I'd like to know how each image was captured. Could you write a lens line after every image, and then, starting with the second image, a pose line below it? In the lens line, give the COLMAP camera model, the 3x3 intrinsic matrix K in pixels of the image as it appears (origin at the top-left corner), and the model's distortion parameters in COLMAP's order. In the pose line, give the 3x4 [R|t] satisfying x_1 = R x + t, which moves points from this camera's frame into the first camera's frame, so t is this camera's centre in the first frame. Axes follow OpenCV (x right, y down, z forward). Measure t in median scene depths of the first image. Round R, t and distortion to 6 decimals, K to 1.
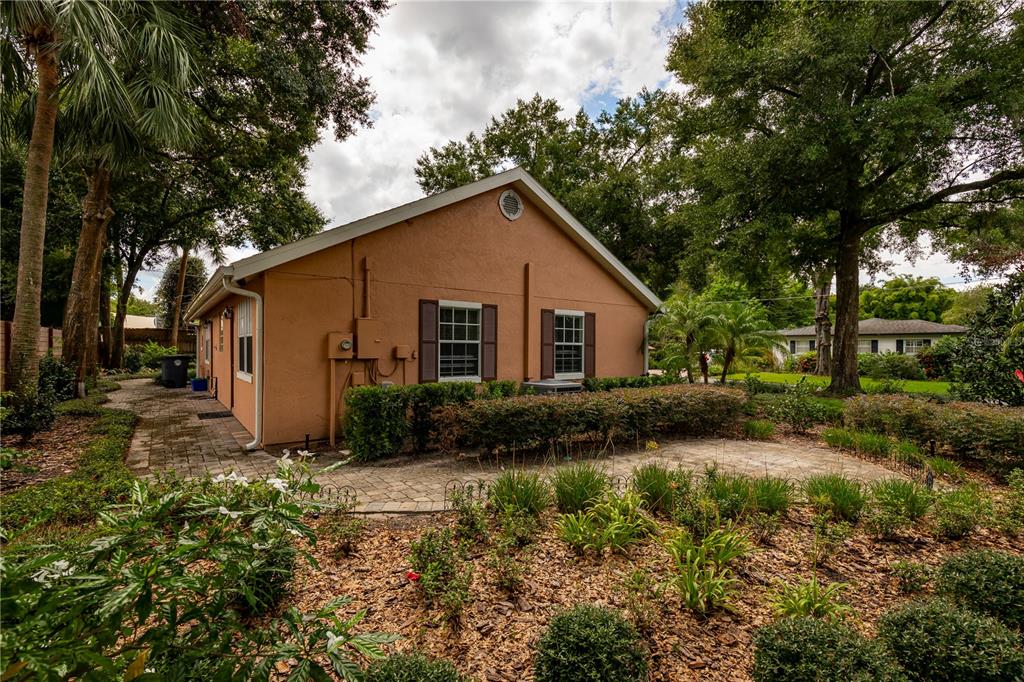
lens RADIAL K [[472.3, 0, 515.8], [0, 472.3, 348.5], [0, 0, 1]] dist [-0.000884, -0.000344]
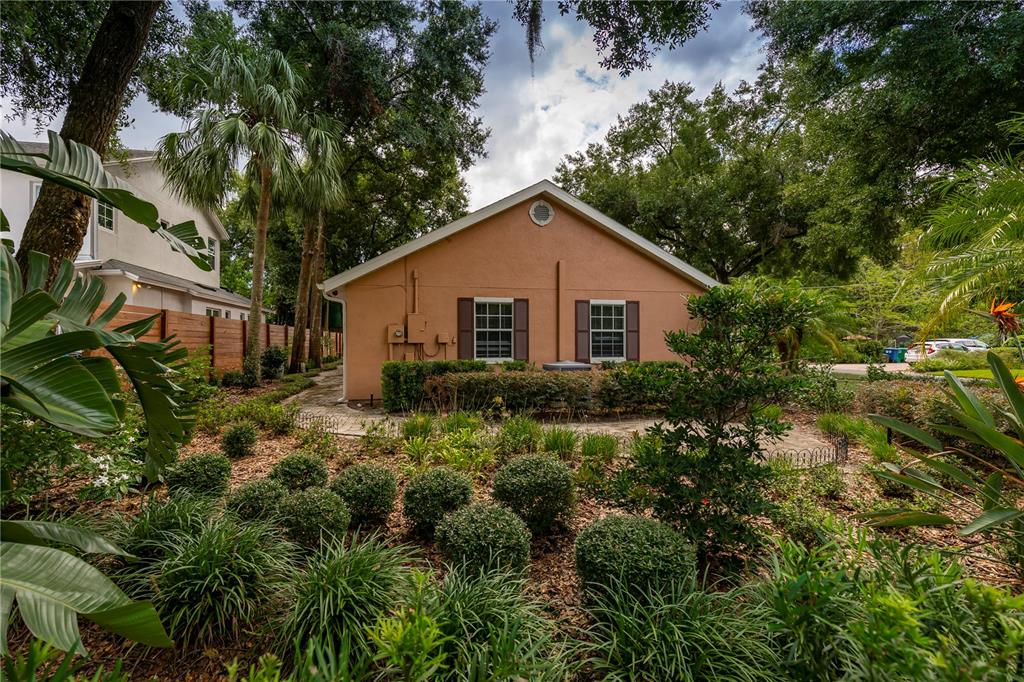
lens RADIAL K [[472.3, 0, 501.3], [0, 472.3, 335.5], [0, 0, 1]] dist [-0.000884, -0.000344]
pose [[0.890790, -0.014088, -0.454197, 0.445937], [0.008059, 0.999852, -0.015206, 0.018557], [0.454344, 0.009885, 0.890771, -0.093111]]
